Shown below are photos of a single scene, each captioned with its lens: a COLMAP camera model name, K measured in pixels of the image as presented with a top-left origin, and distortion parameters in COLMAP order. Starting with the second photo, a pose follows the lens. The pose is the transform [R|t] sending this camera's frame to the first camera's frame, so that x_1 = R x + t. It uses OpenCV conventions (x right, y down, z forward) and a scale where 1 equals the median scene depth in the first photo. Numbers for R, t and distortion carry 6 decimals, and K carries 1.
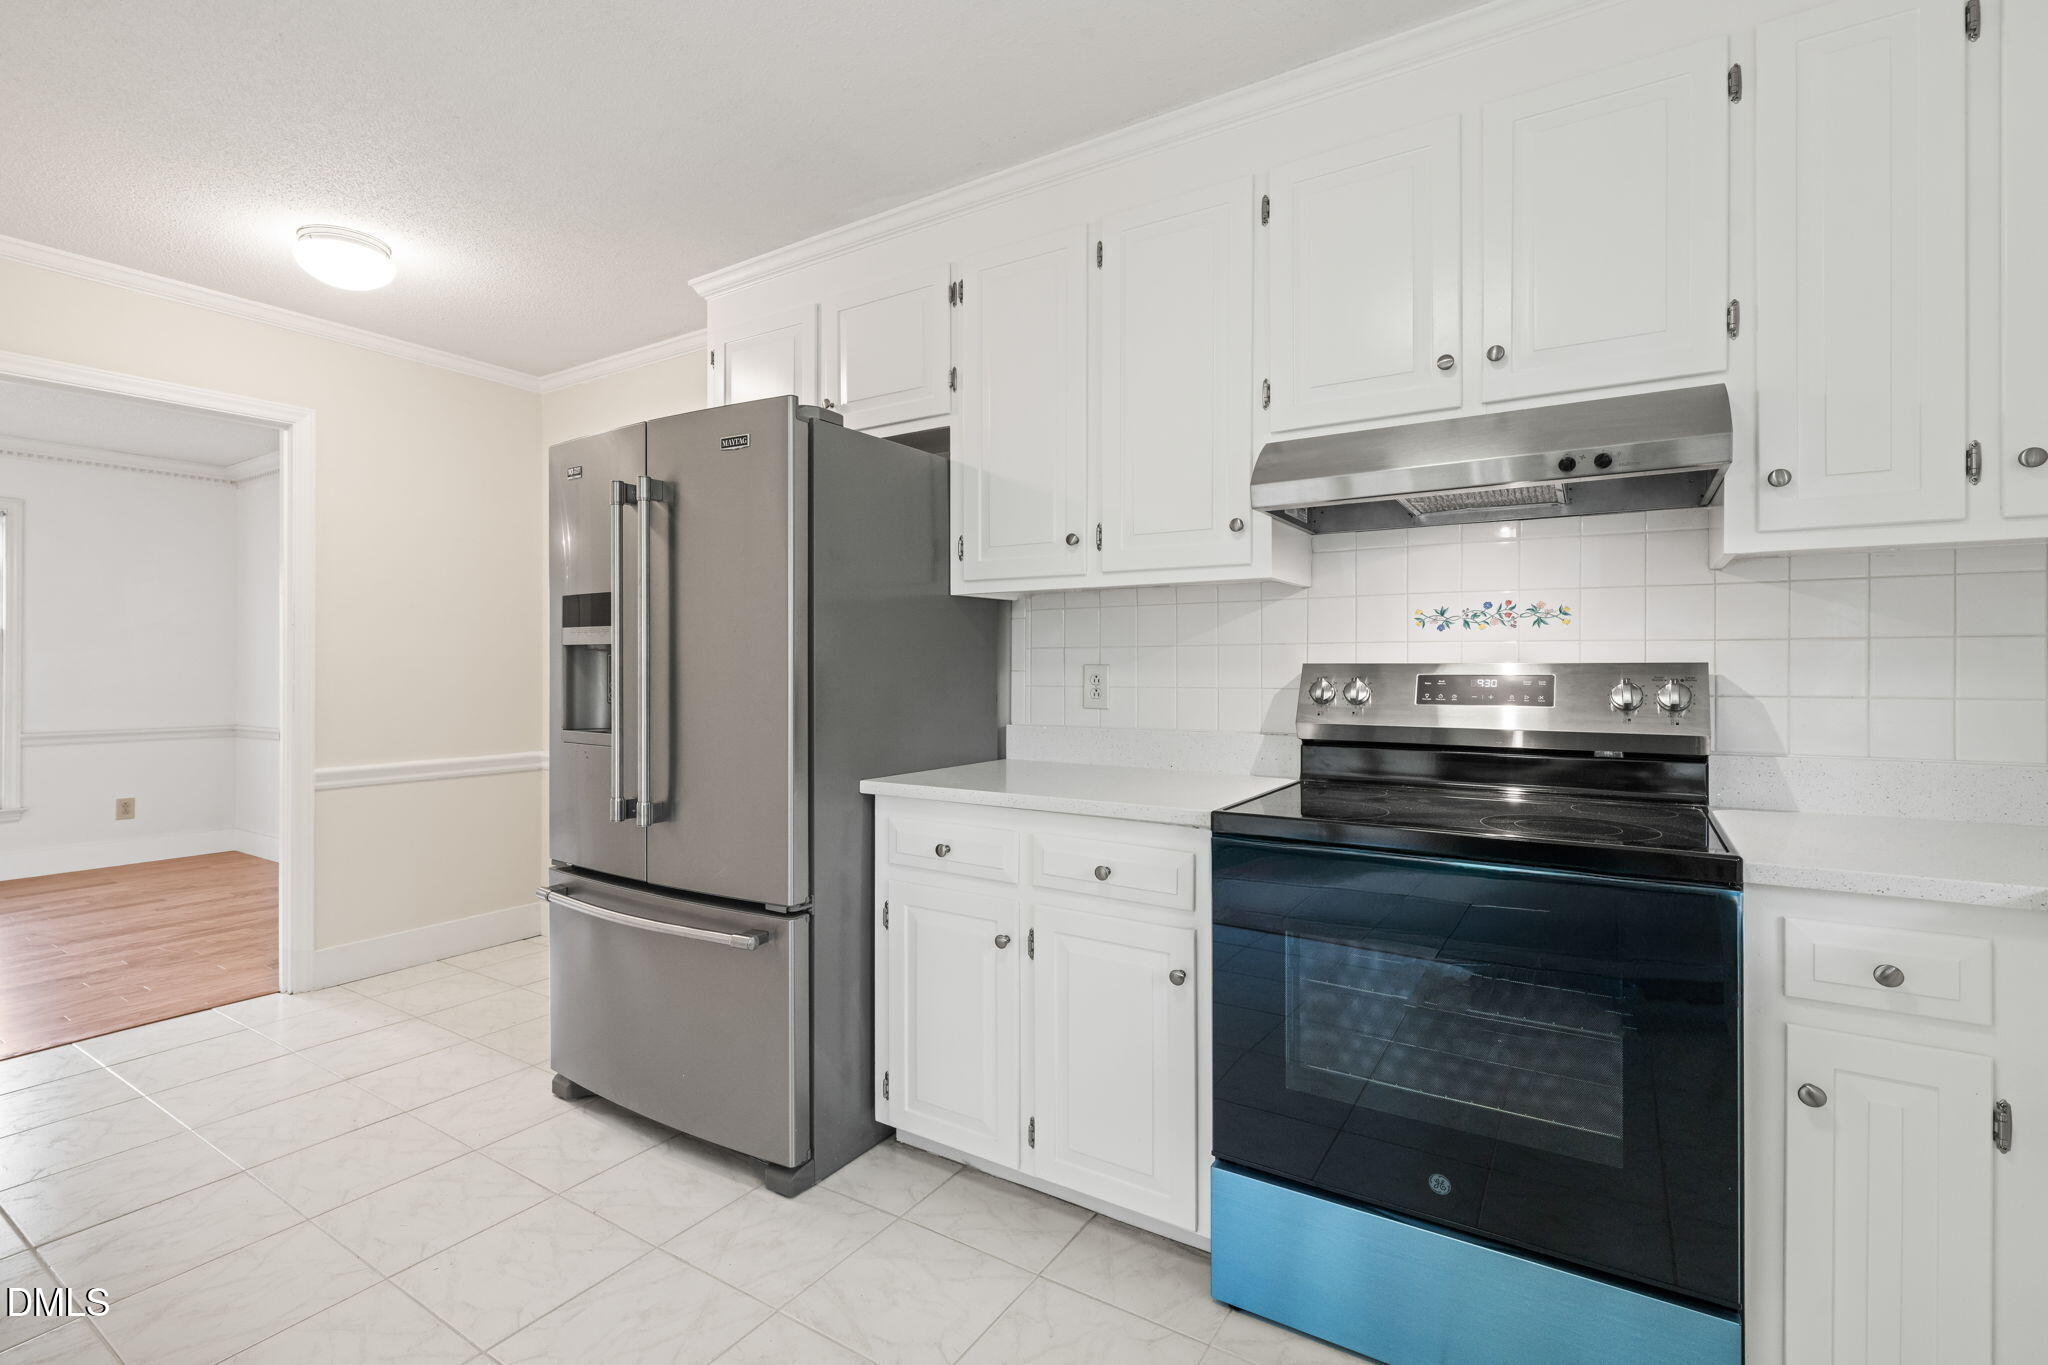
lens RADIAL K [[902.7, 0, 1004.0], [0, 902.7, 666.2], [0, 0, 1]] dist [0.000580, -0.000150]
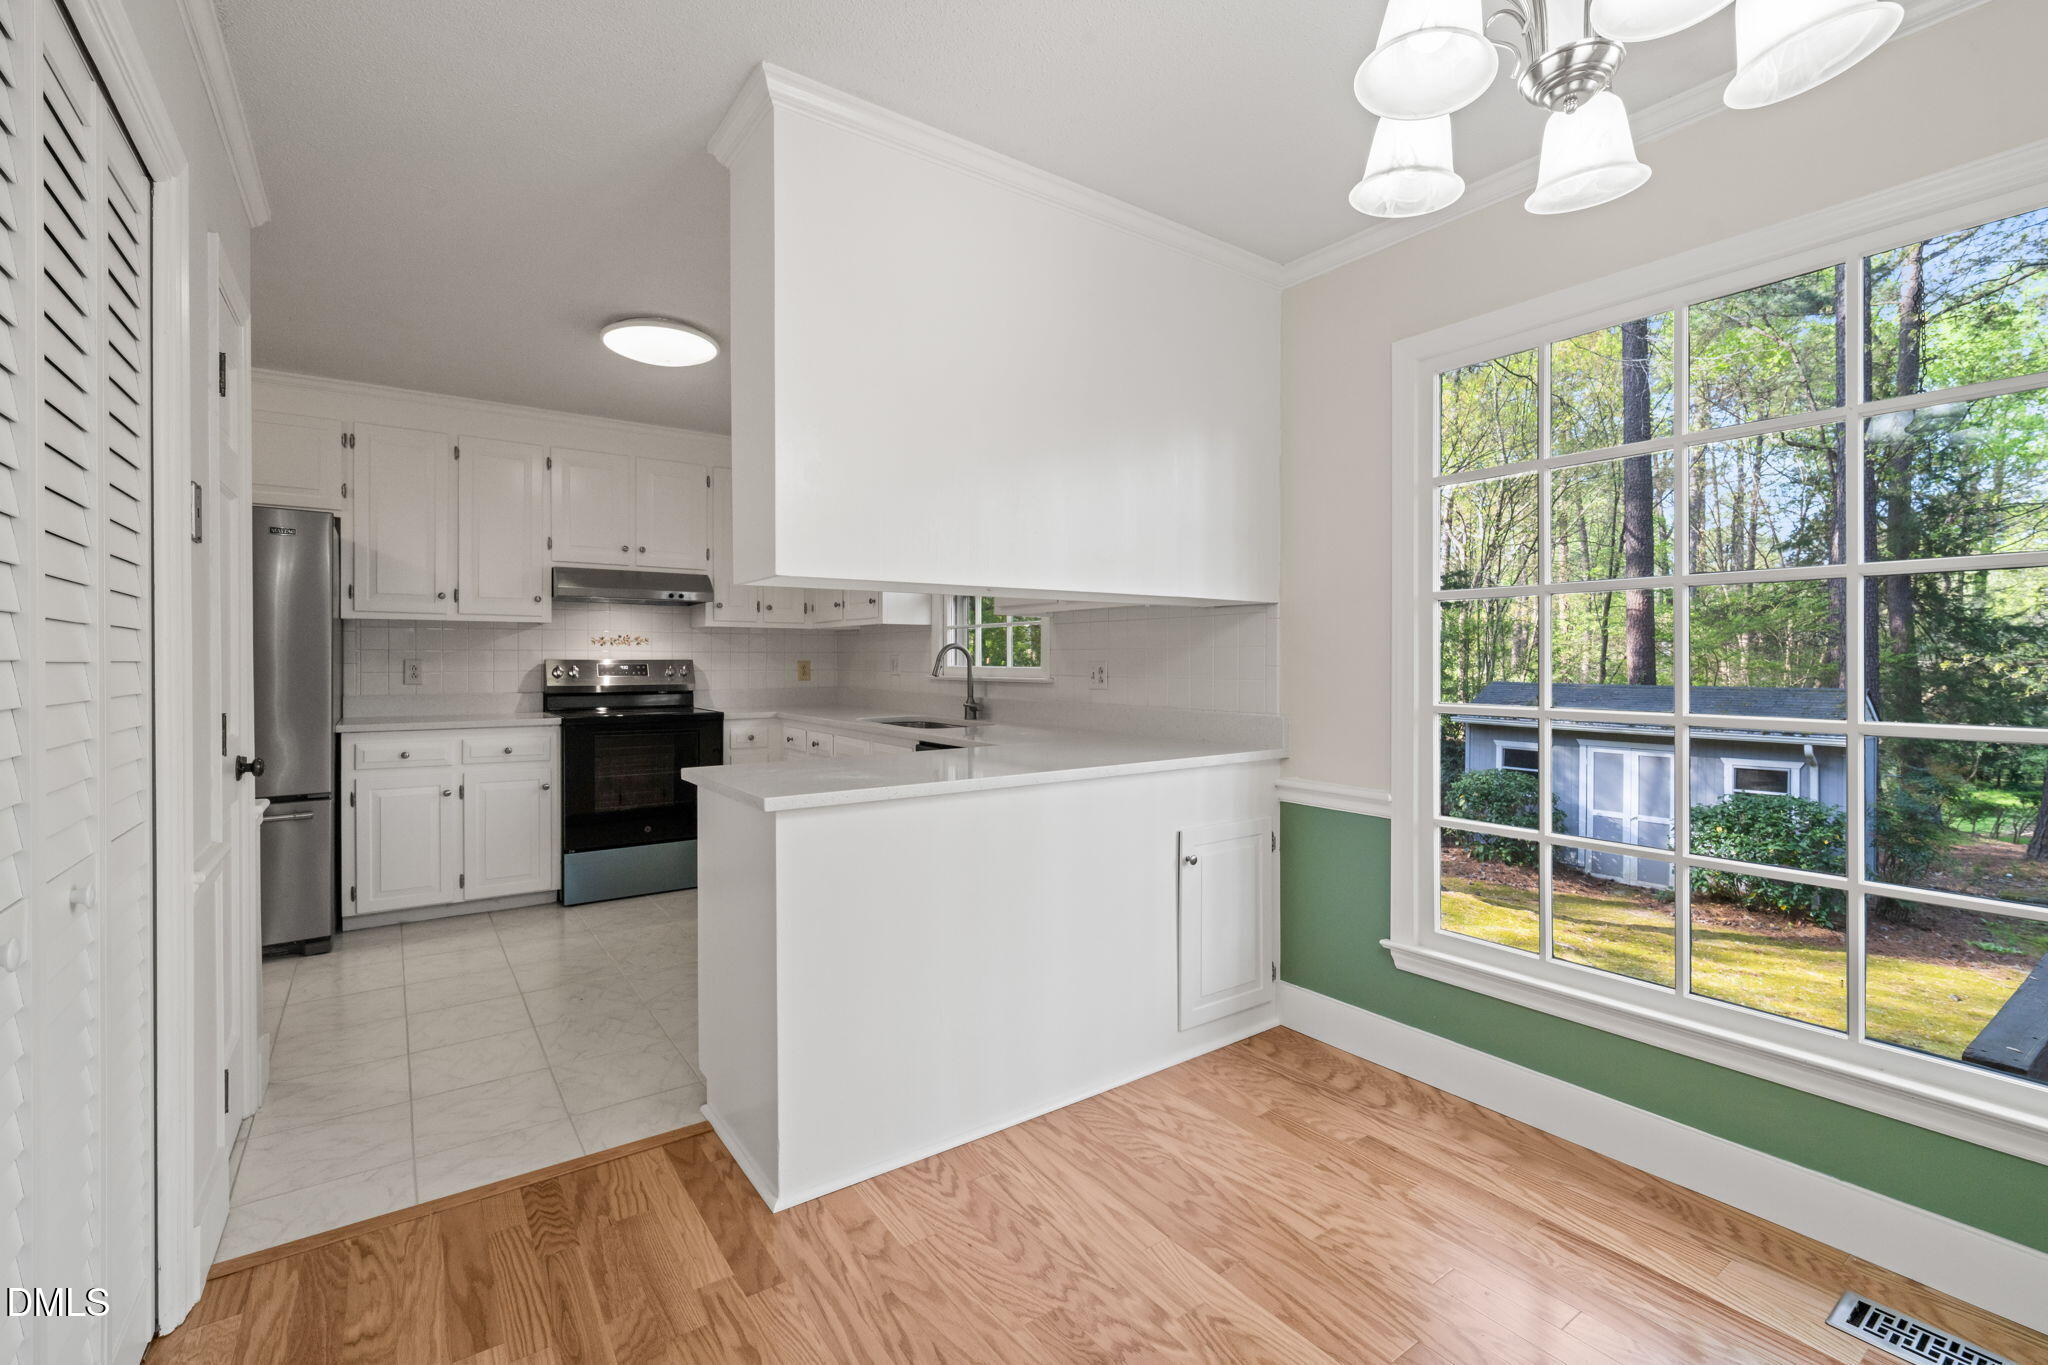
lens RADIAL K [[928.1, 0, 1047.5], [0, 928.1, 665.4], [0, 0, 1]] dist [0.001350, -0.000018]
pose [[0.331109, -0.004628, 0.943581, -1.561189], [-0.003102, 0.999977, 0.005993, -0.006438], [-0.943587, -0.004911, 0.331087, -1.014294]]
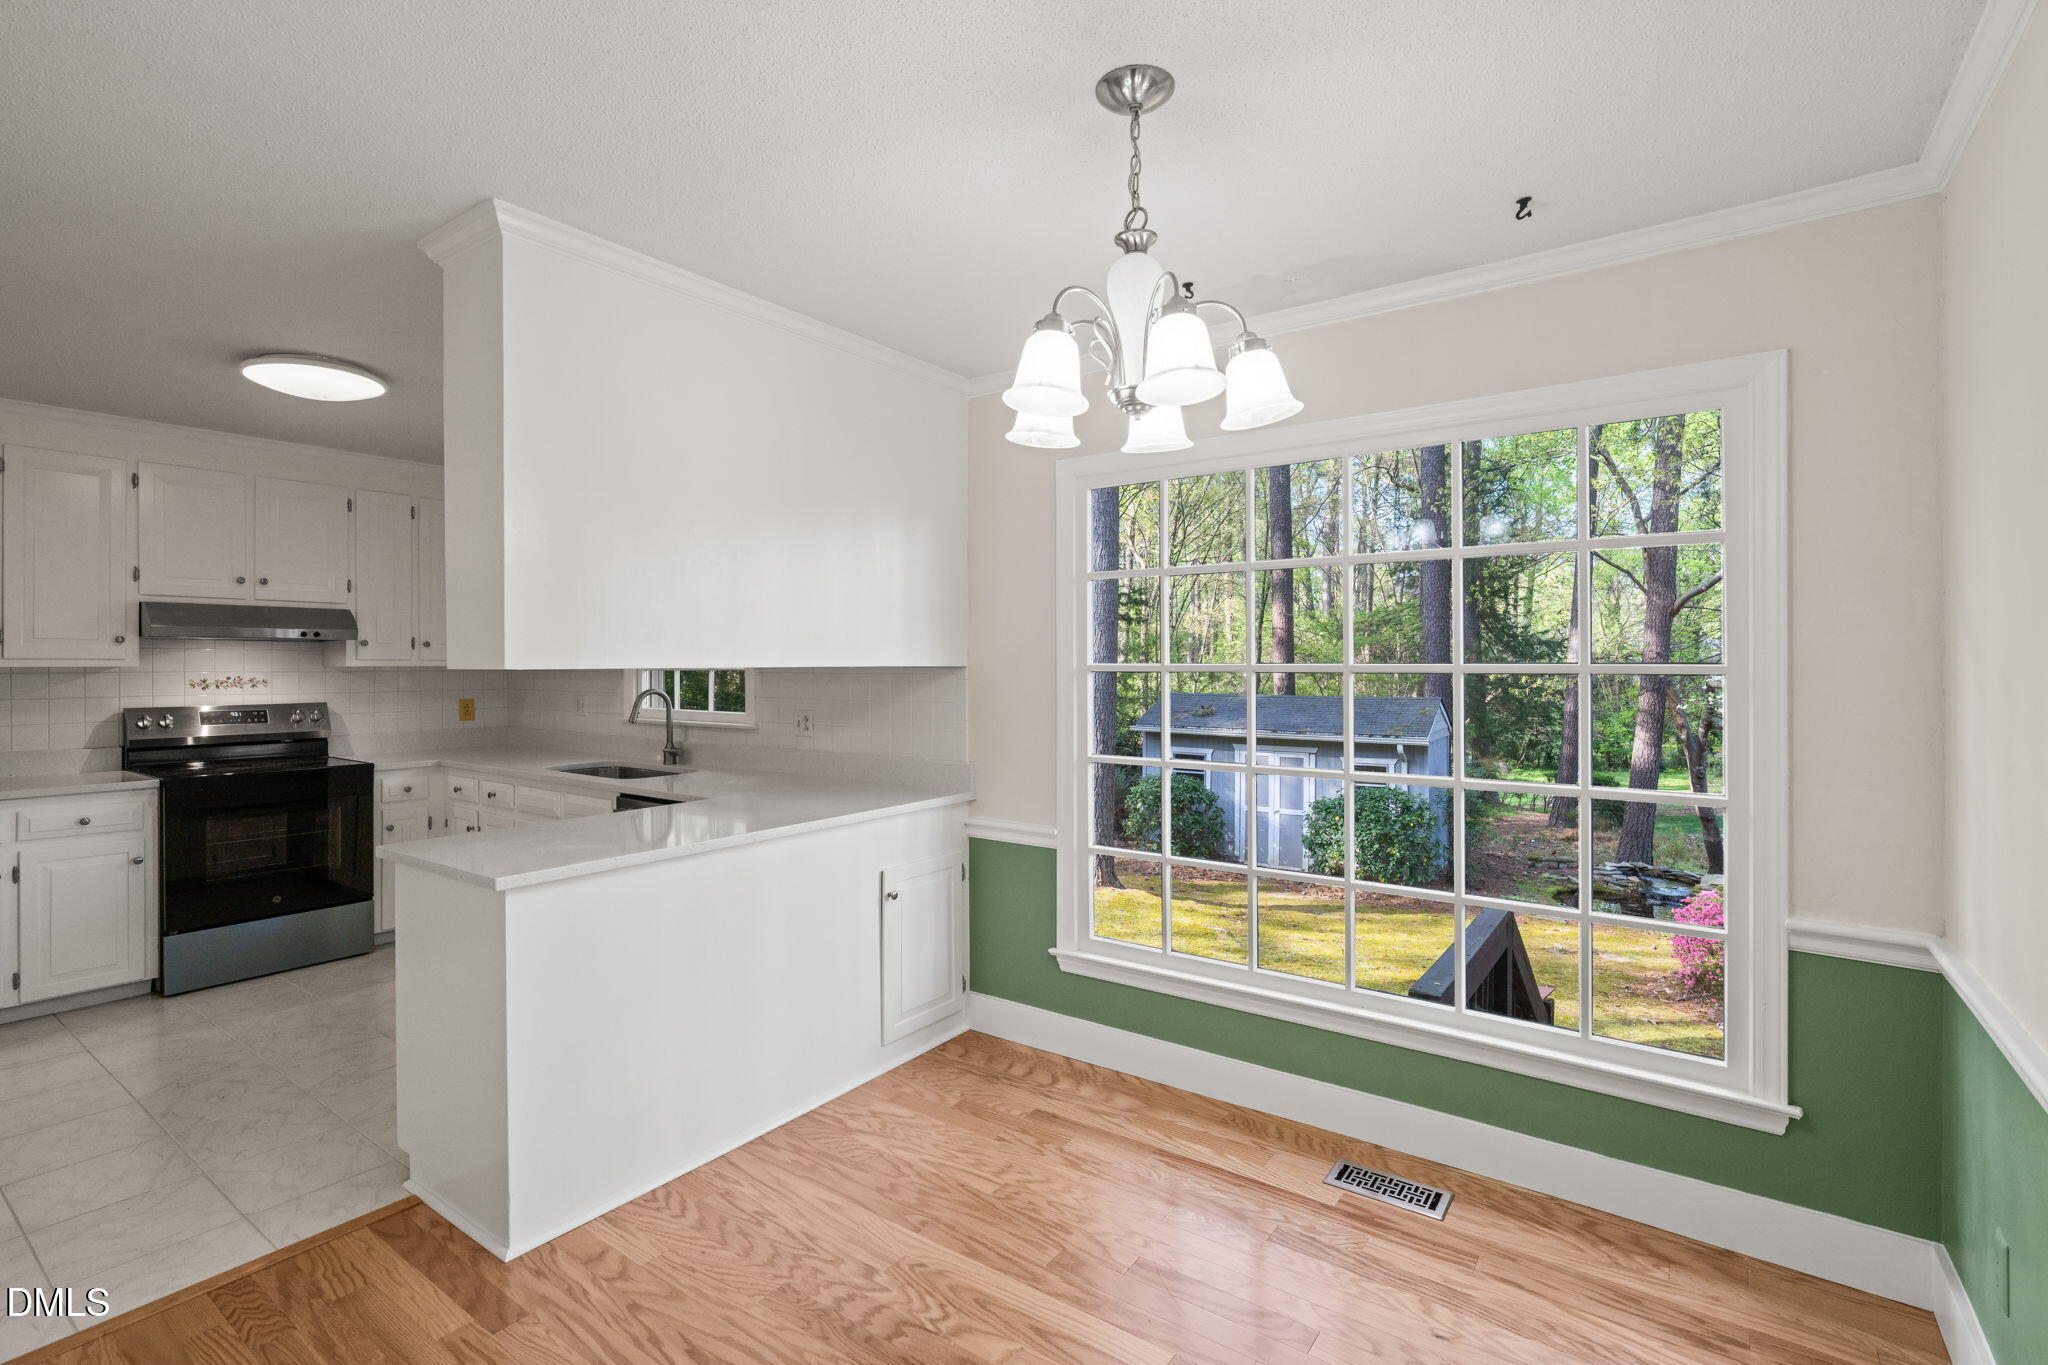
lens RADIAL K [[963.0, 0, 1065.4], [0, 963.0, 669.7], [0, 0, 1]] dist [-0.000769, -0.000129]
pose [[0.002071, -0.006750, 0.999975, -1.844253], [-0.002239, 0.999975, 0.006754, -0.112000], [-0.999995, -0.002253, 0.002056, -1.060240]]
